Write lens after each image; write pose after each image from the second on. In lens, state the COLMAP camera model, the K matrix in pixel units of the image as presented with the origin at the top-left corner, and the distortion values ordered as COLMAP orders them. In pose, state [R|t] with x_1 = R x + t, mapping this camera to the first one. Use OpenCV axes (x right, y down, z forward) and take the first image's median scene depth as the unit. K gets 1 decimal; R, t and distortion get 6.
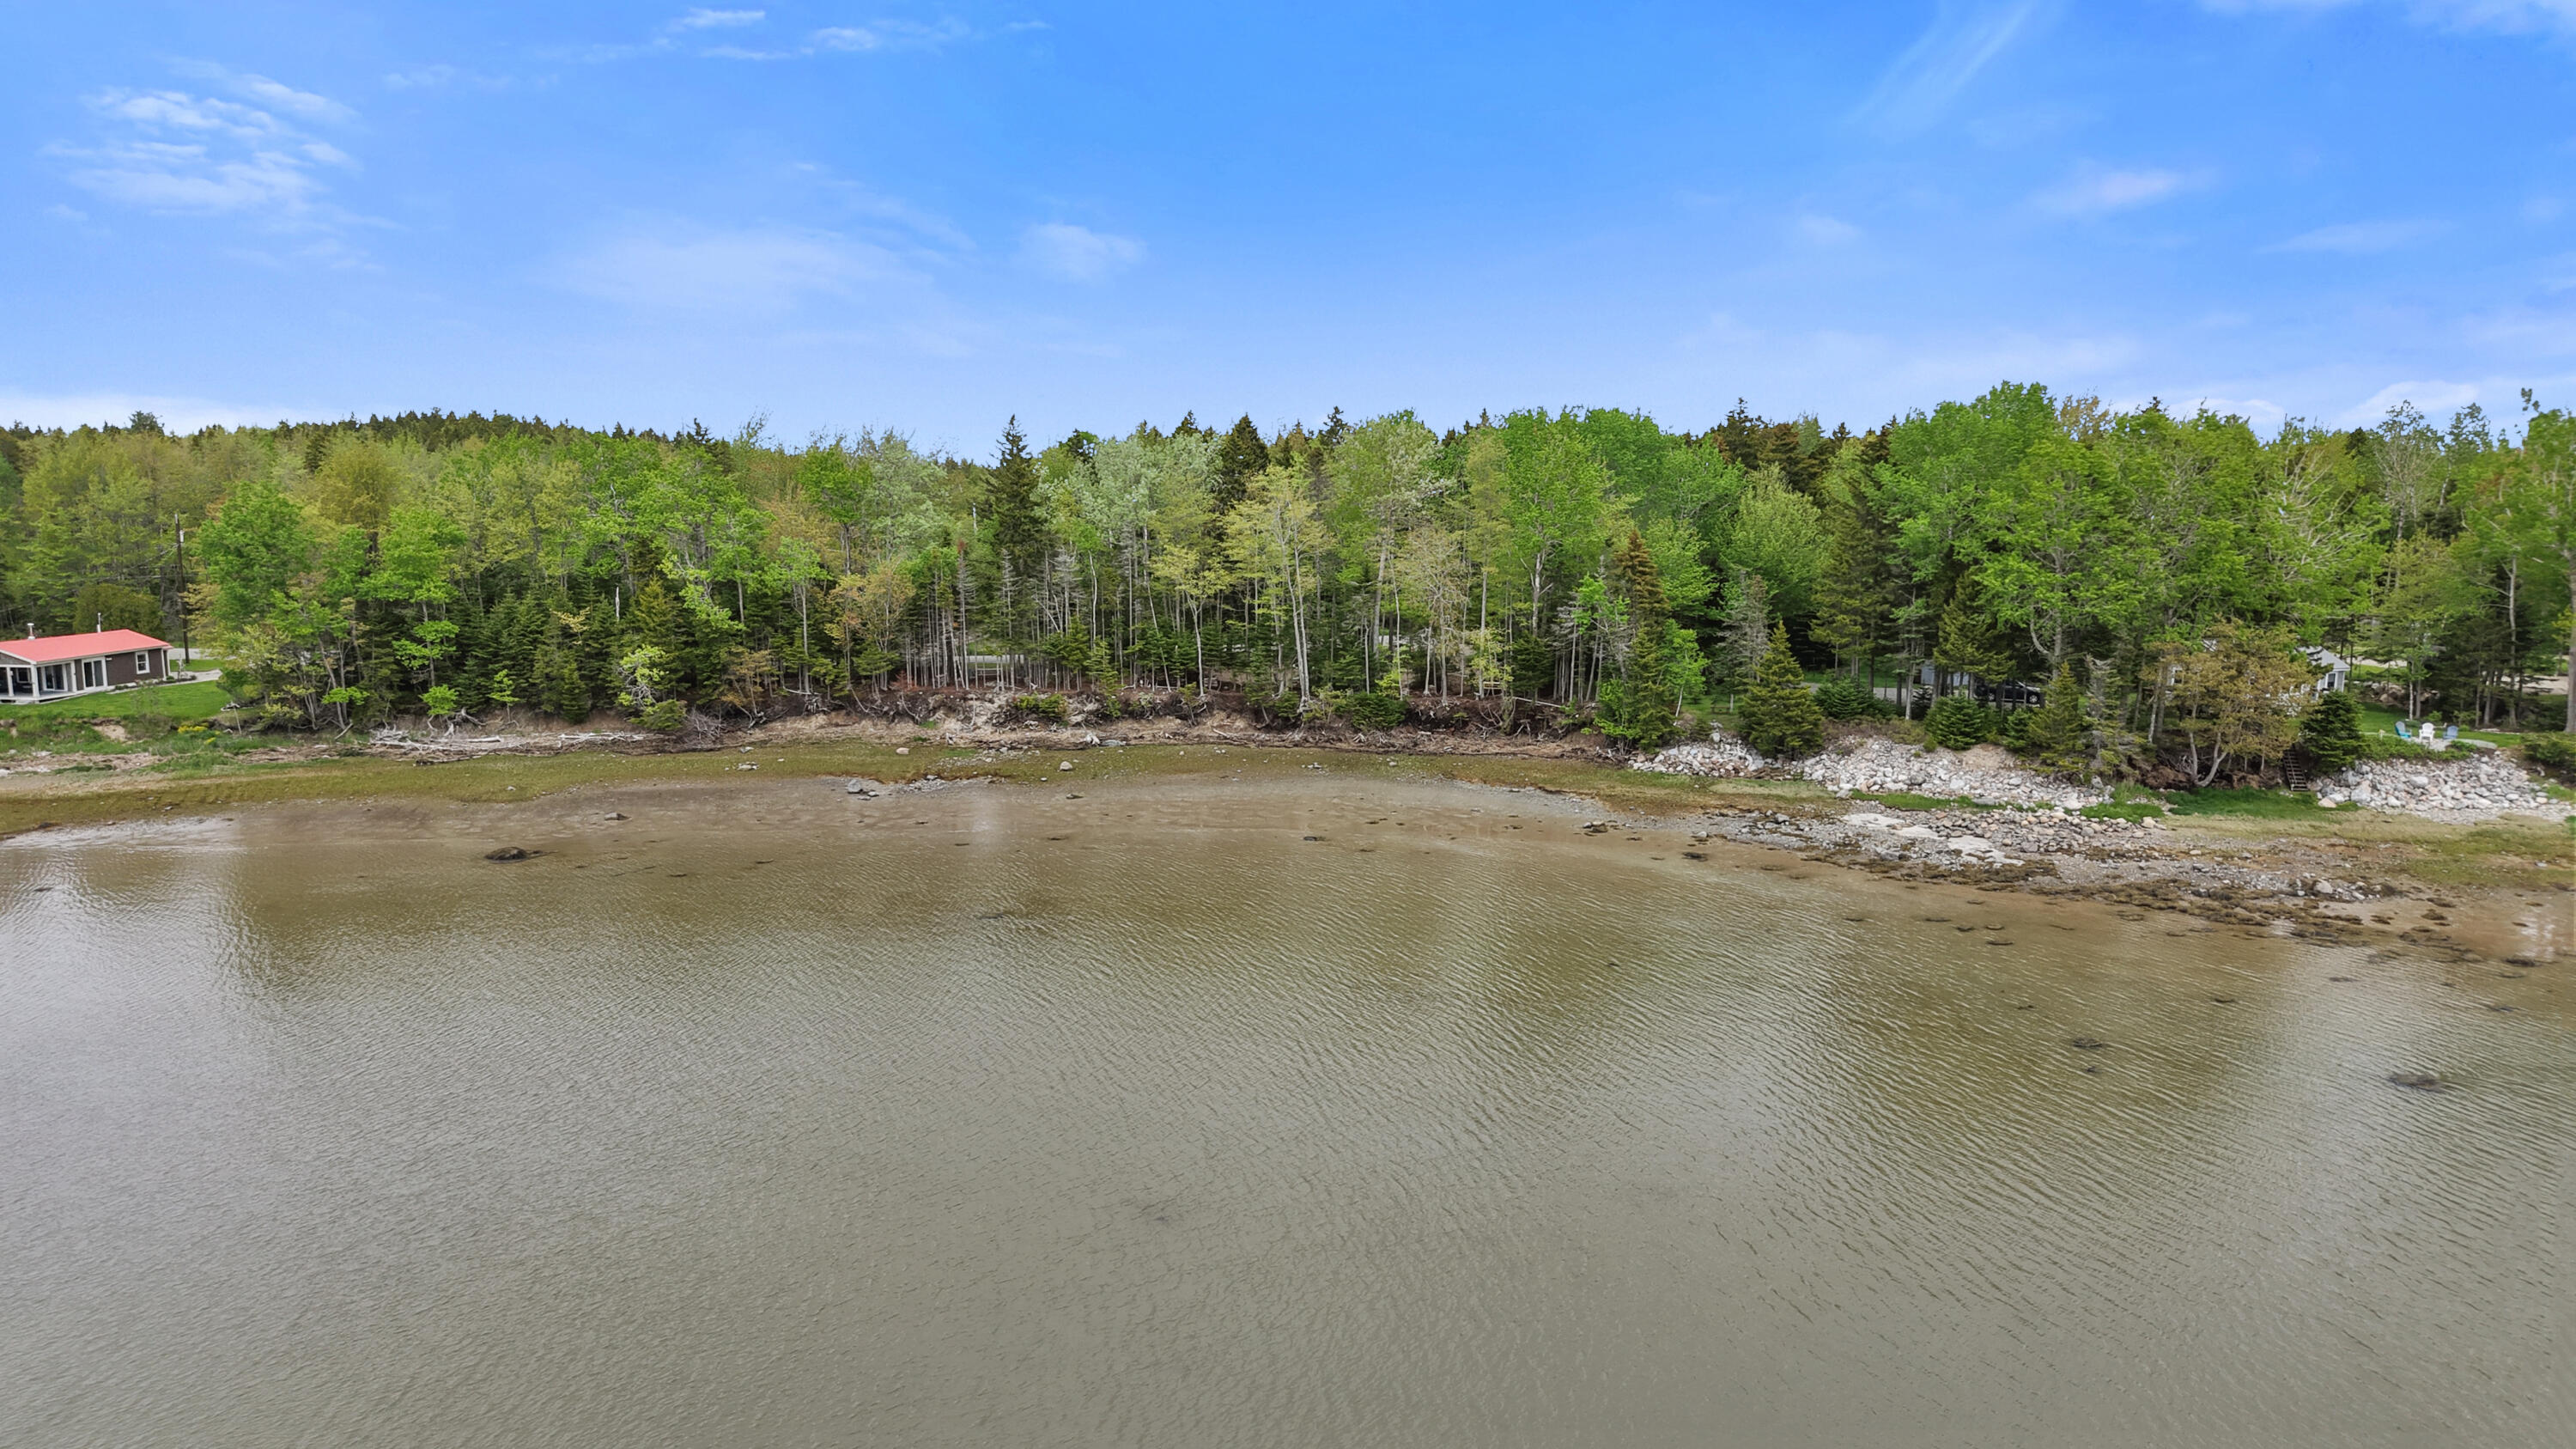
lens RADIAL K [[1748.8, 0, 1288.0], [0, 1748.8, 724.5], [0, 0, 1]] dist [0.004459, -0.027473]
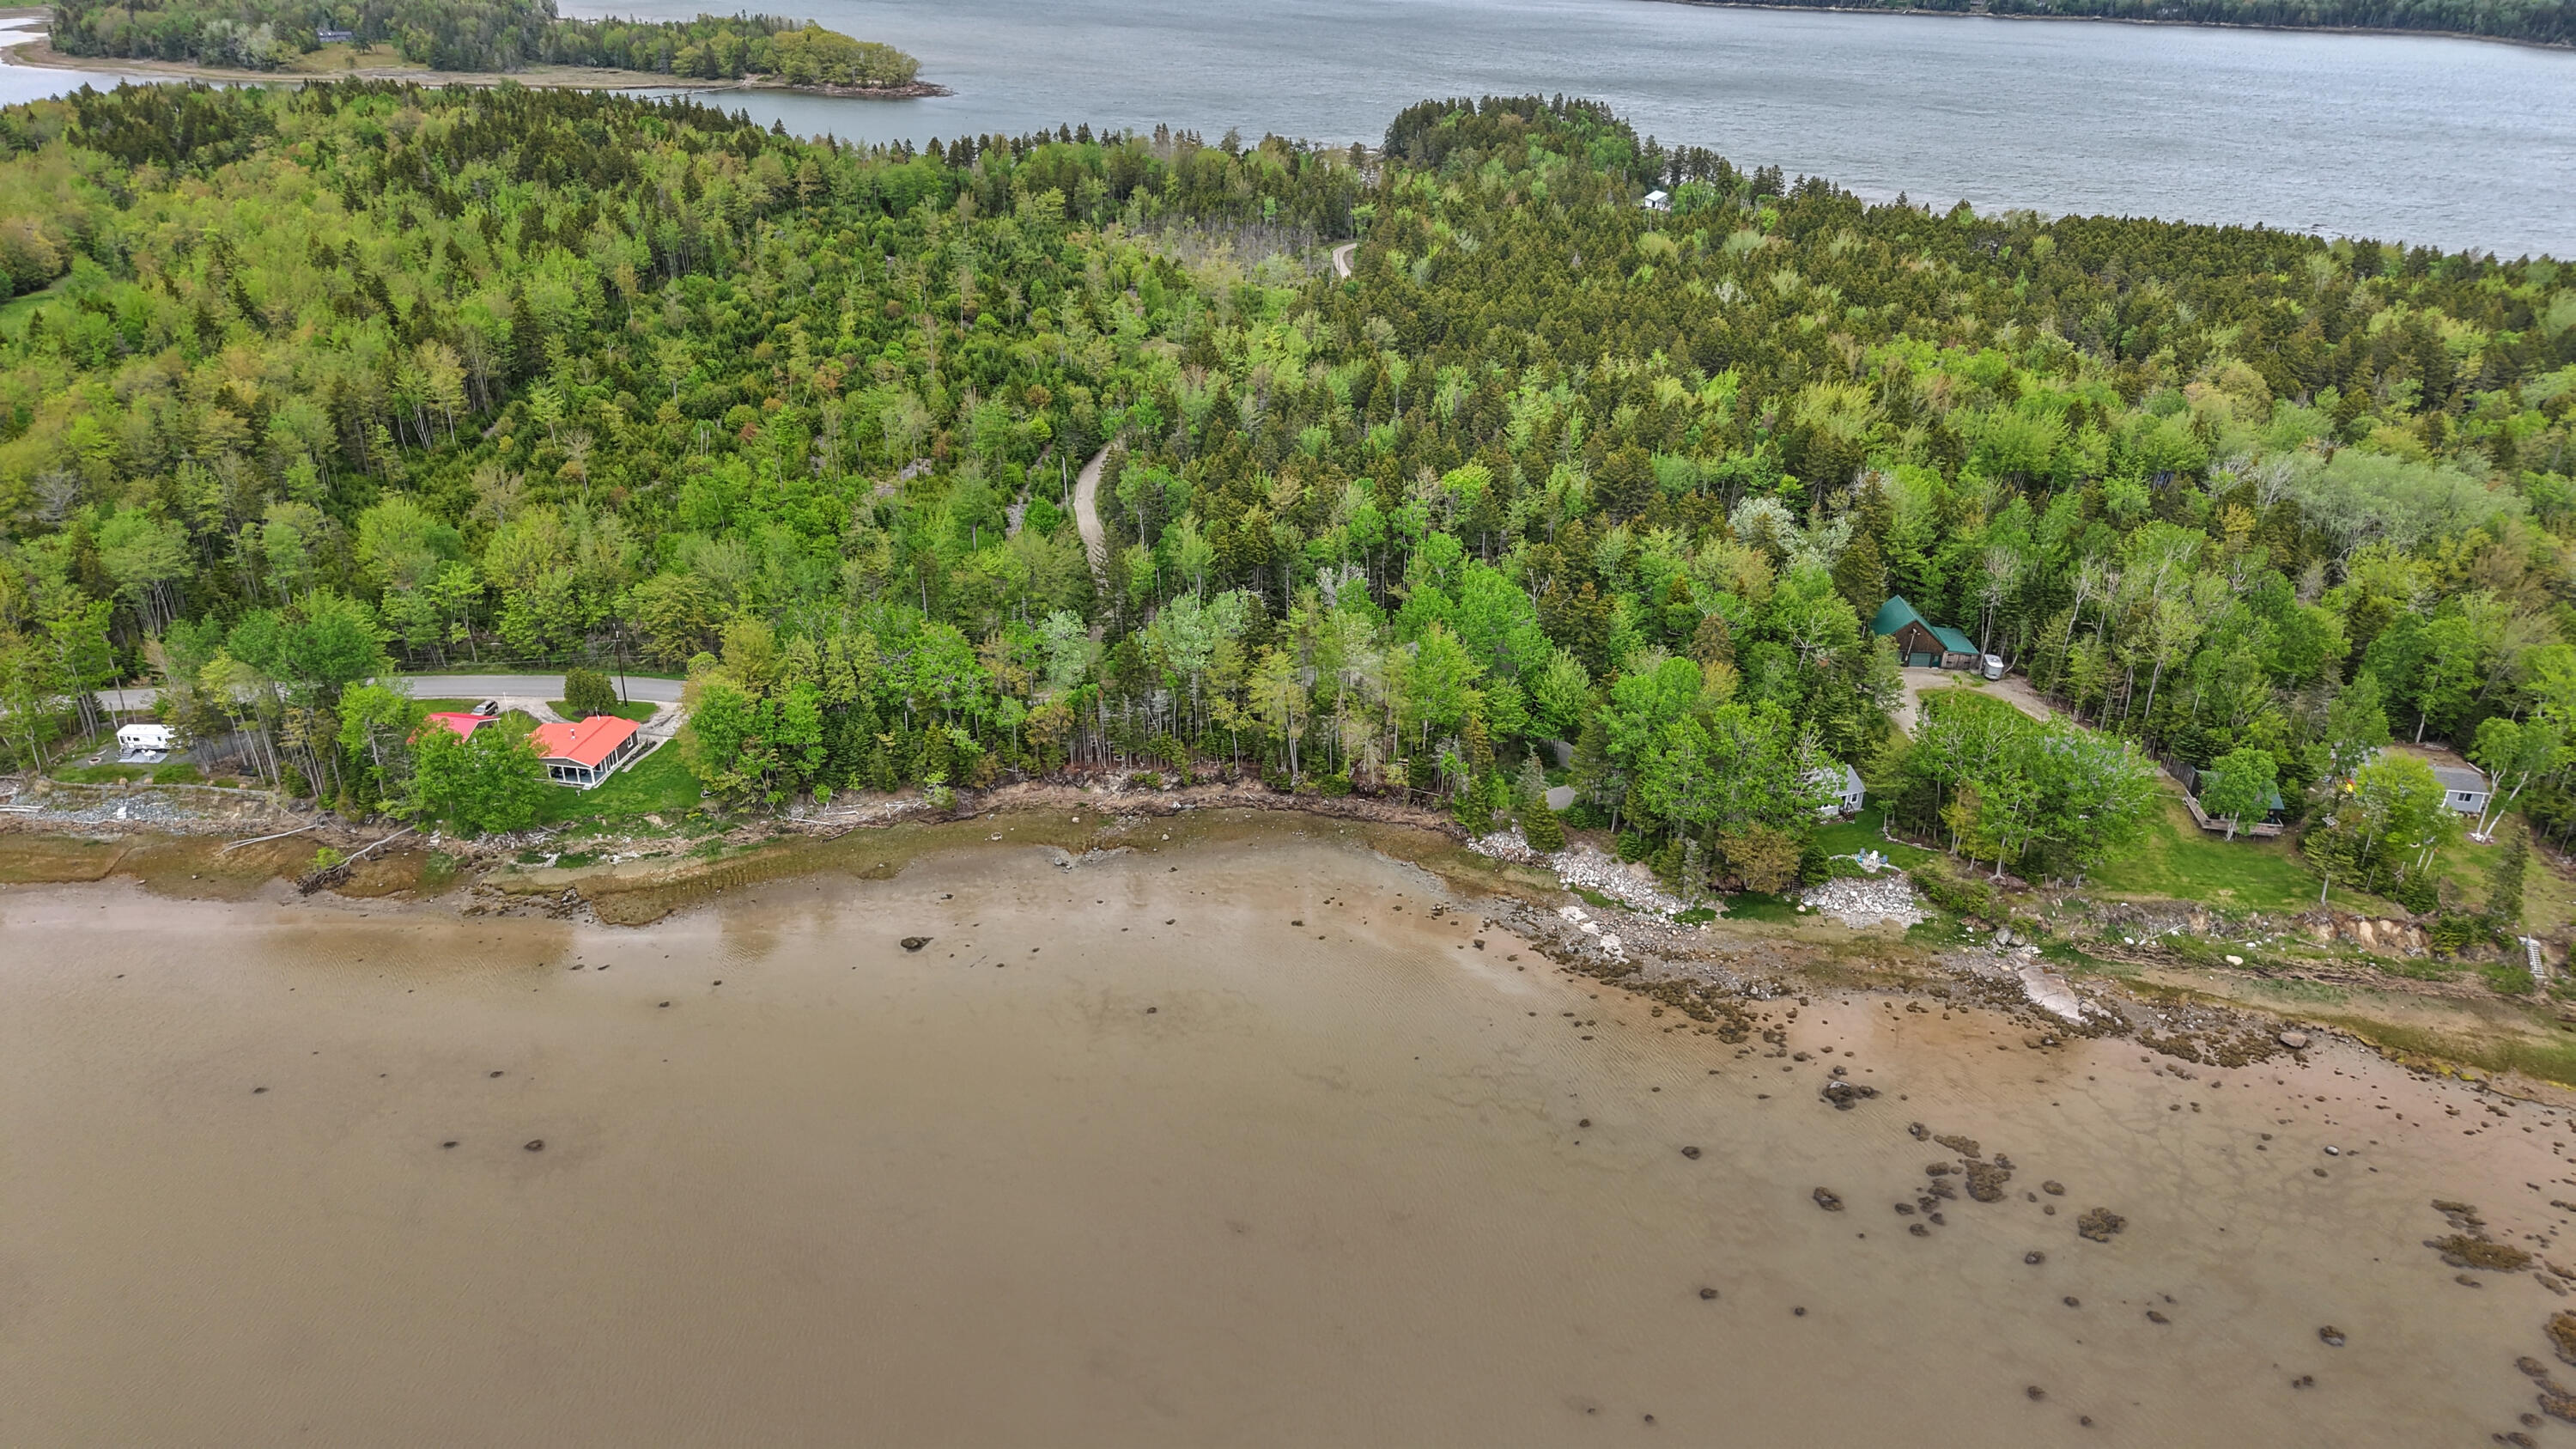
lens RADIAL K [[1738.9, 0, 1288.0], [0, 1738.9, 724.5], [0, 0, 1]] dist [0.028638, -0.026587]
pose [[0.999942, 0.010706, 0.000782, 0.000528], [-0.010446, 0.953770, 0.300357, -0.634115], [0.002470, -0.300348, 0.953826, -0.717430]]
